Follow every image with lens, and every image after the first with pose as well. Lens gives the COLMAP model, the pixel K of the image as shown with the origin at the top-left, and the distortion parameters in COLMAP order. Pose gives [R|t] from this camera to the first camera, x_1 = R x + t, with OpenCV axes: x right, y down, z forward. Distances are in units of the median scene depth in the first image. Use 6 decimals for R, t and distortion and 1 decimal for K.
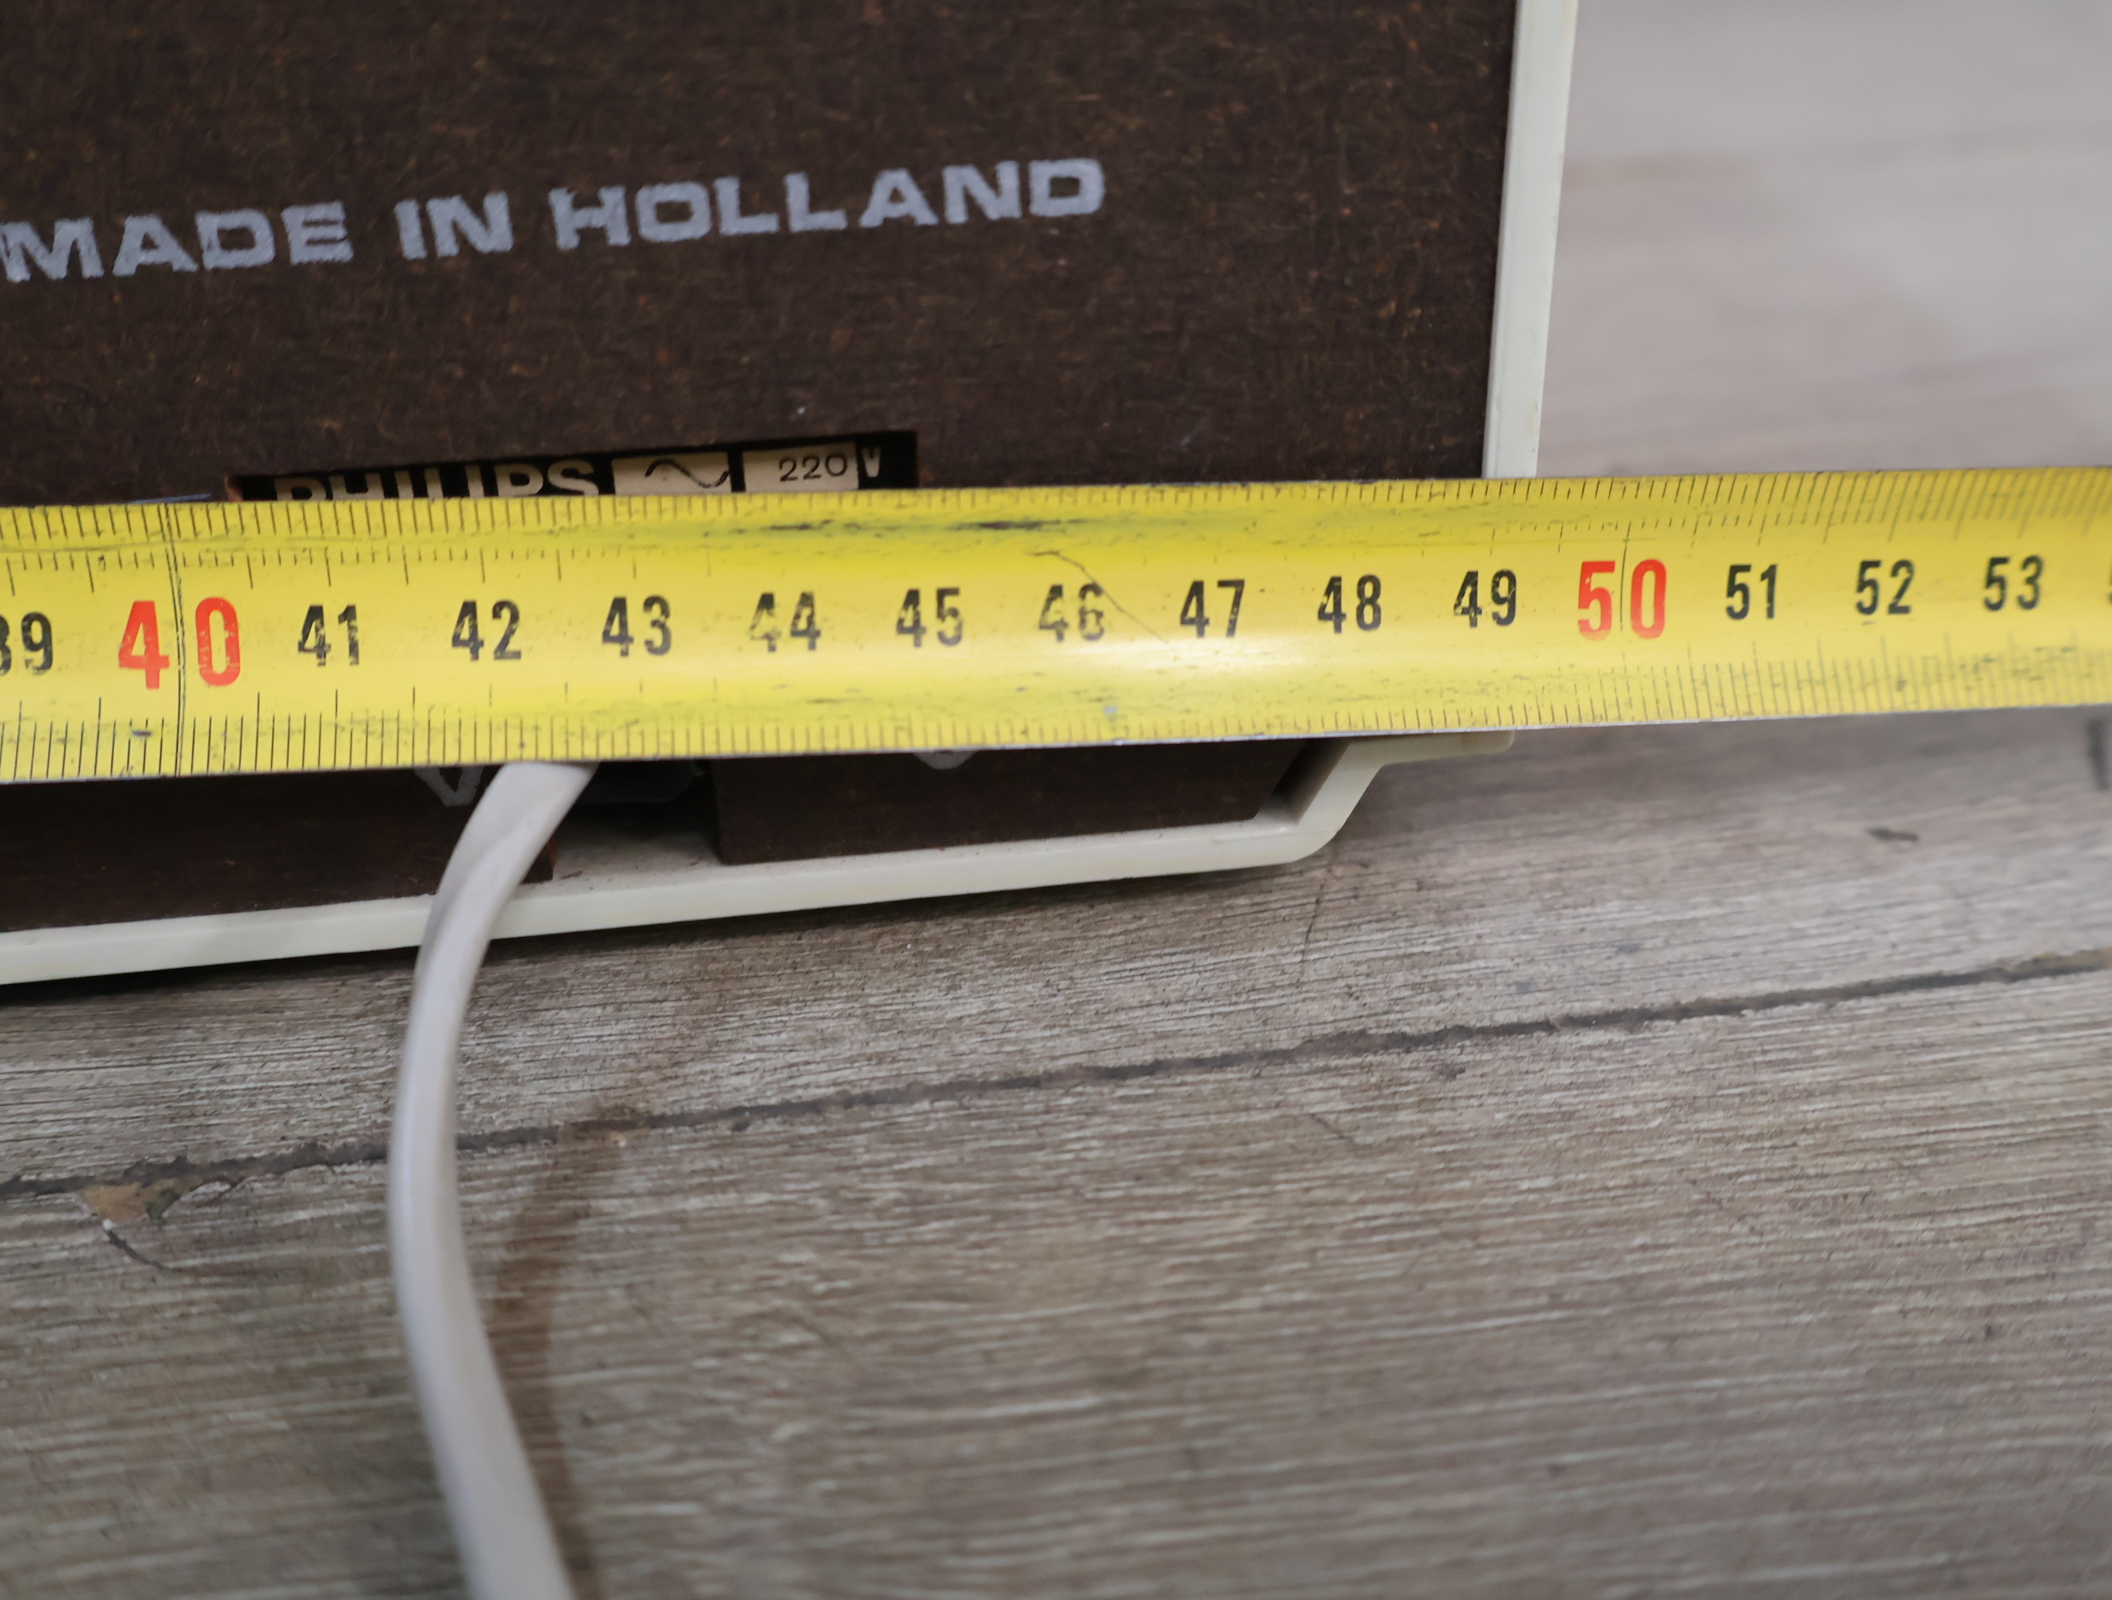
lens RADIAL K [[2222.0, 0, 1049.5], [0, 2222.0, 797.2], [0, 0, 1]] dist [0.018556, 0.000000]
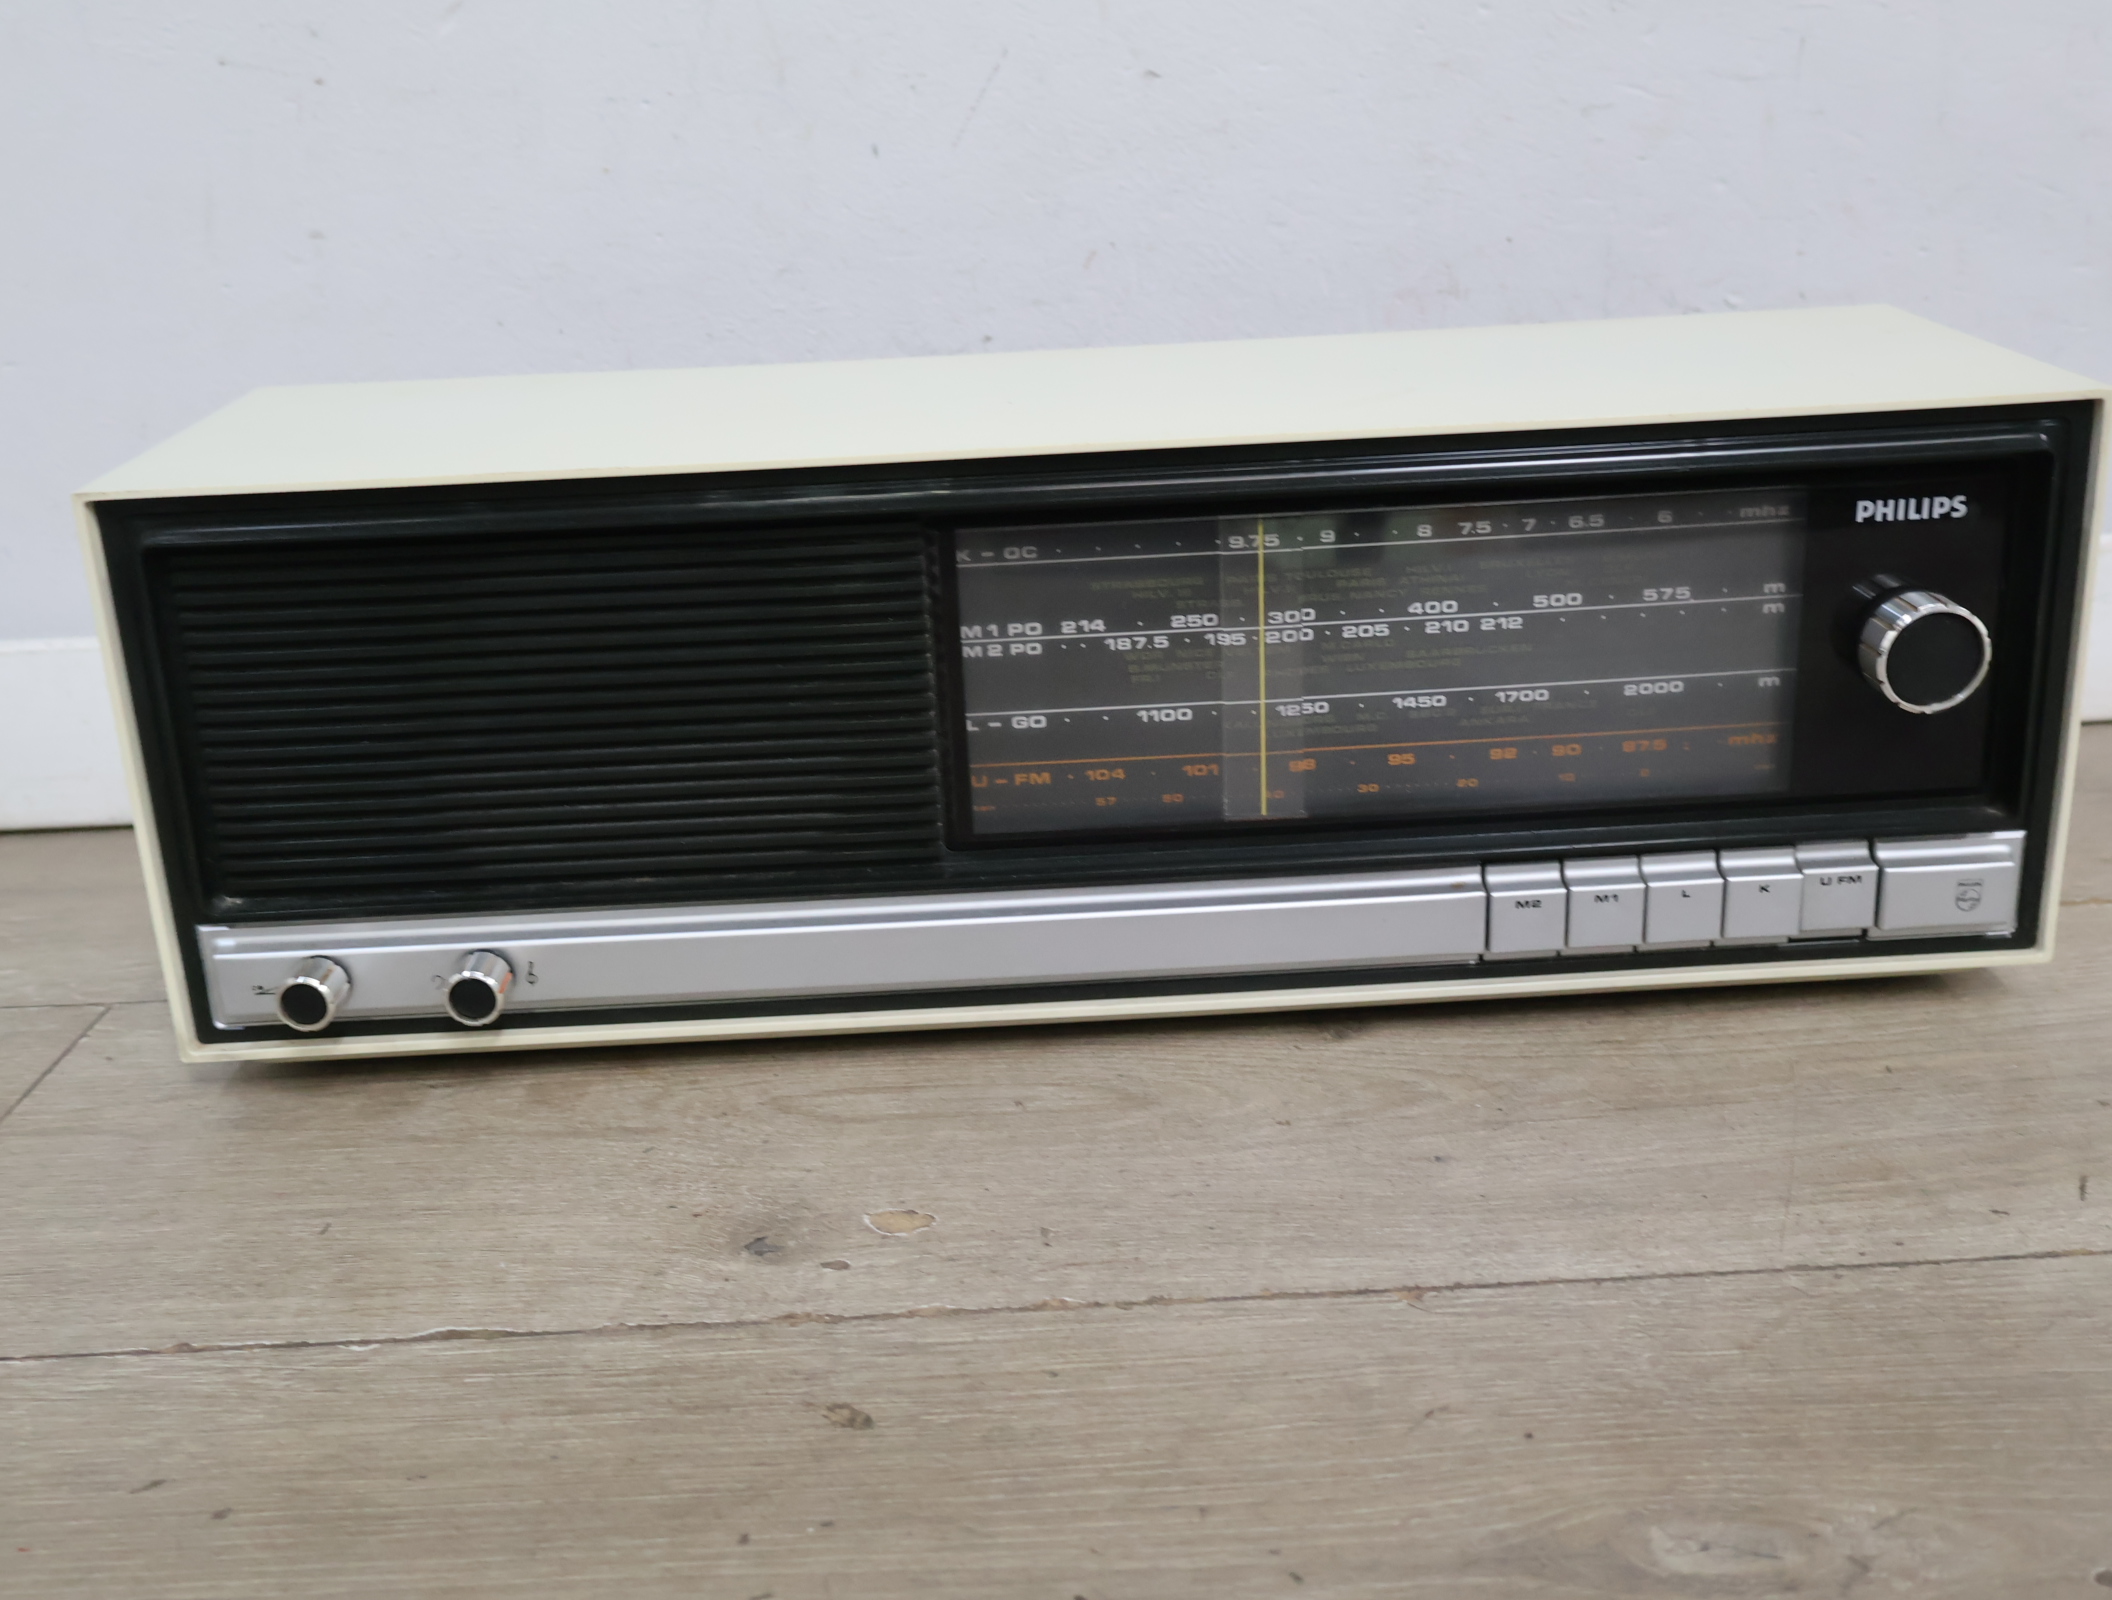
lens RADIAL K [[2222.0, 0, 1047.1], [0, 2222.0, 802.7], [0, 0, 1]] dist [0.018556, 0.000000]
pose [[0.993191, 0.014793, -0.115557, -0.577826], [-0.041338, 0.972112, -0.230845, 0.256549], [0.108919, 0.234050, 0.966104, -2.312153]]
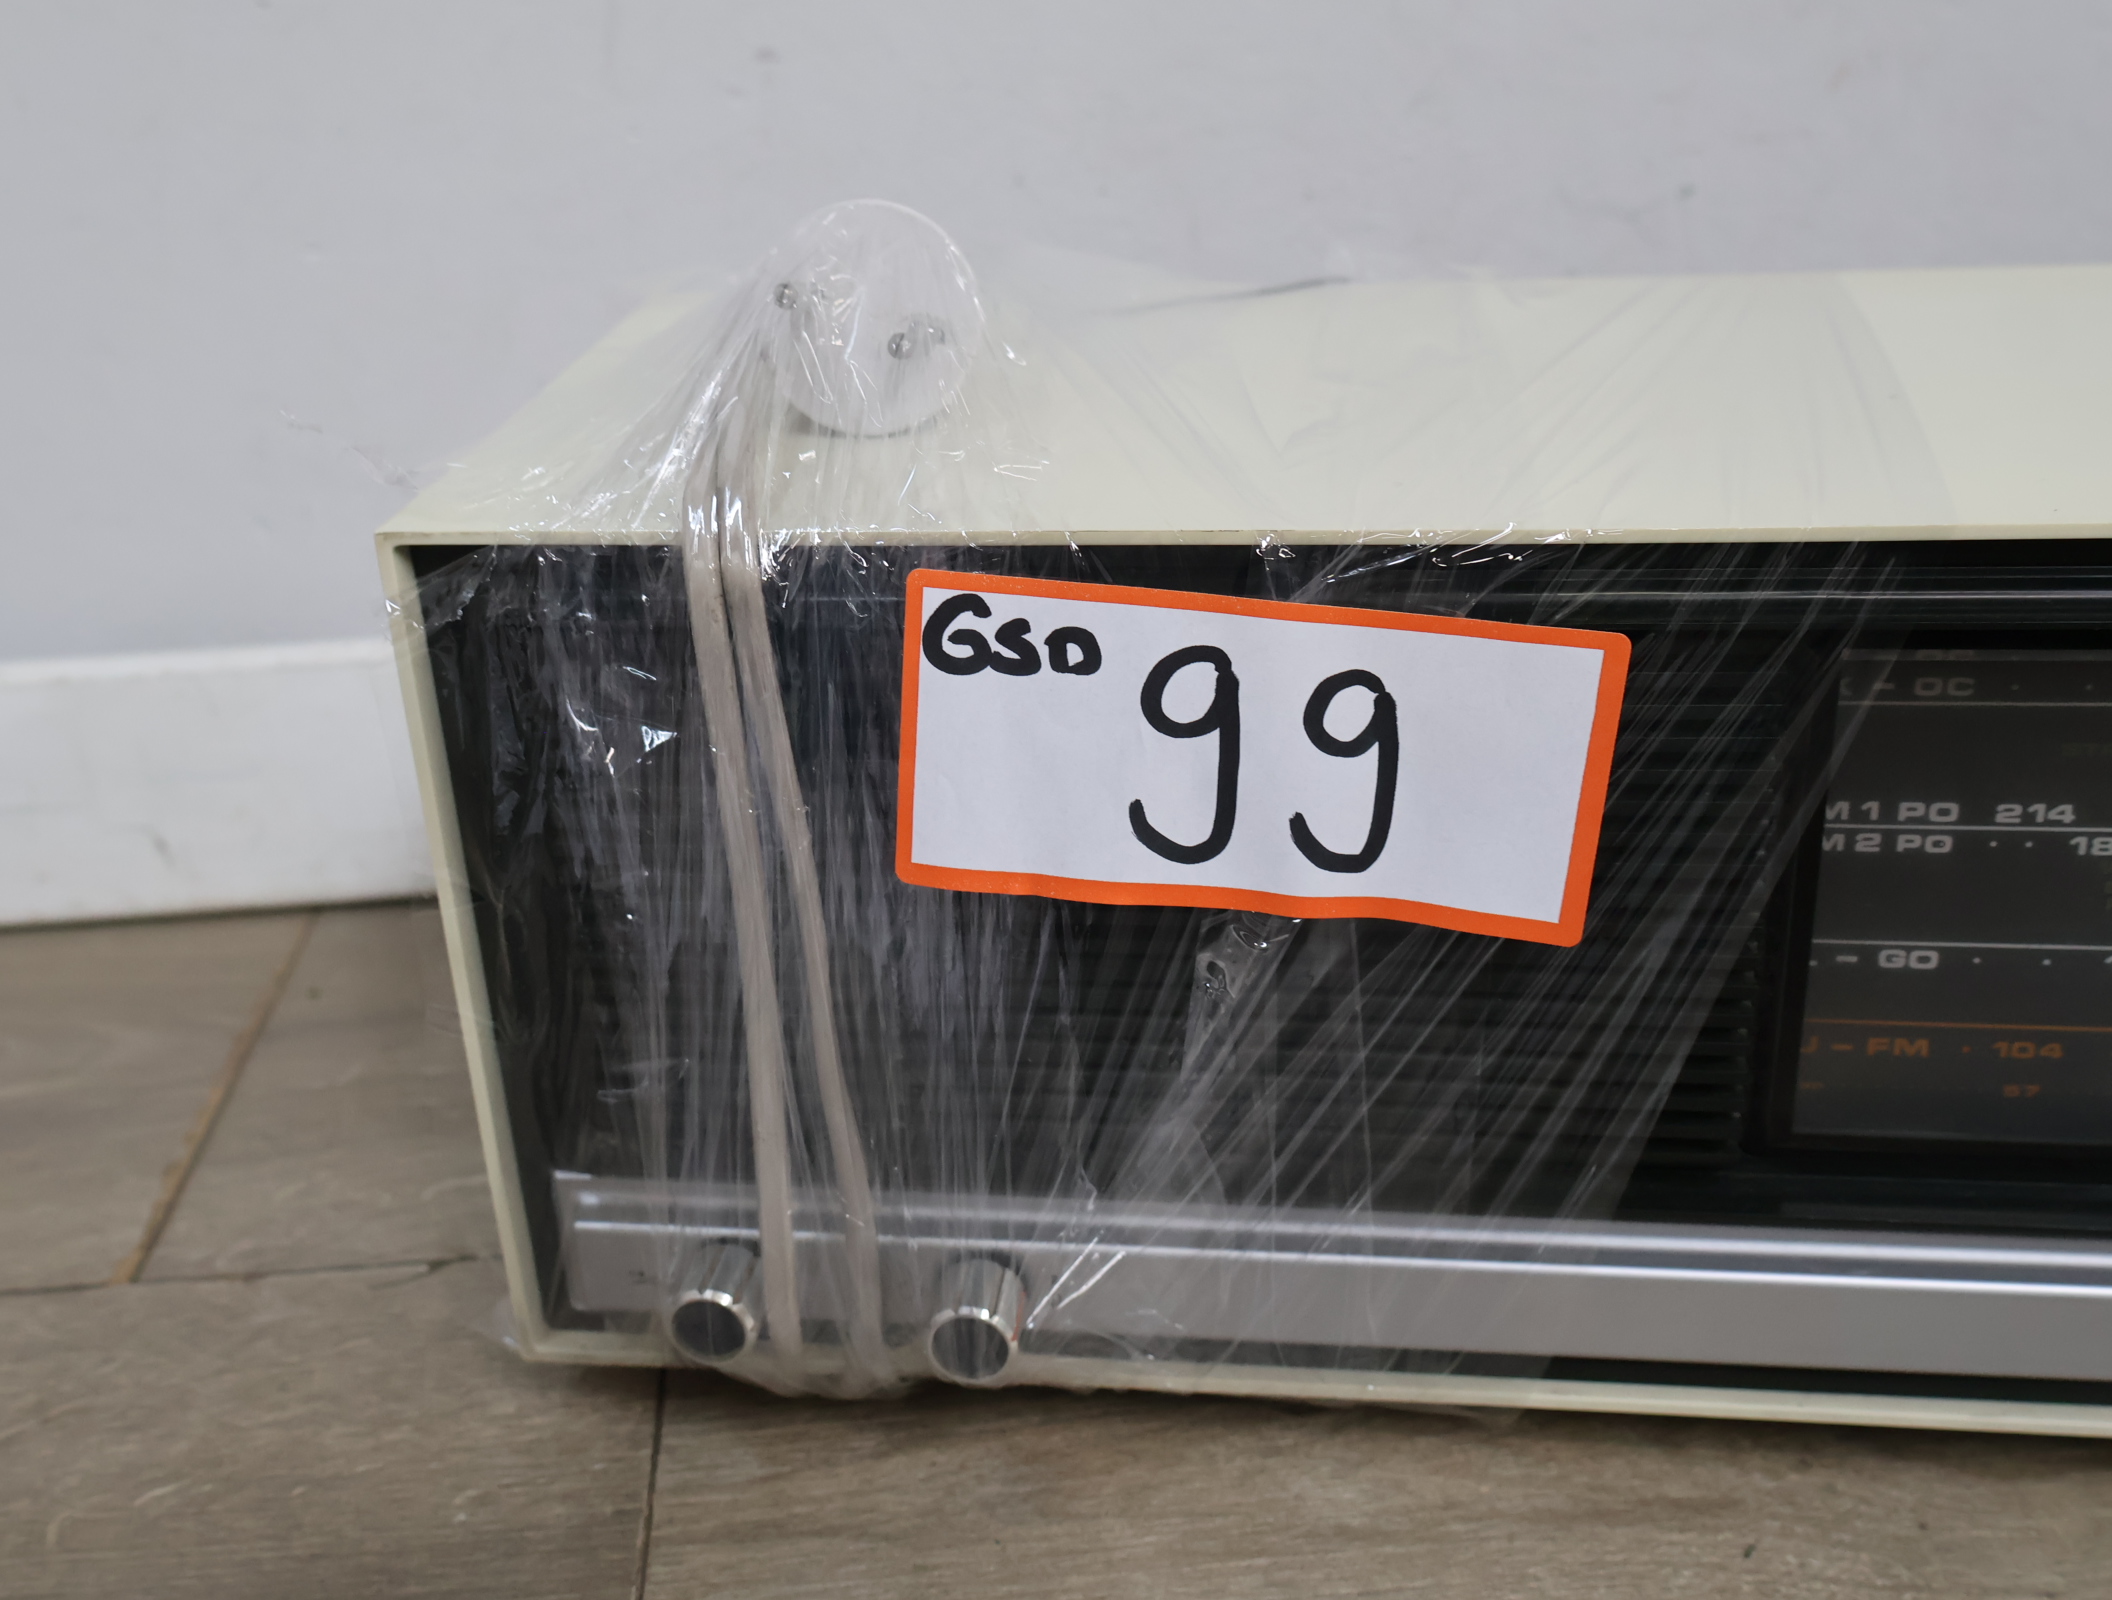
lens RADIAL K [[2222.0, 0, 1051.7], [0, 2222.0, 805.1], [0, 0, 1]] dist [0.018556, 0.000000]
pose [[0.964605, 0.088275, -0.248486, -1.359943], [-0.120070, 0.985985, -0.115828, -0.566576], [0.234779, 0.141564, 0.961685, -1.022037]]
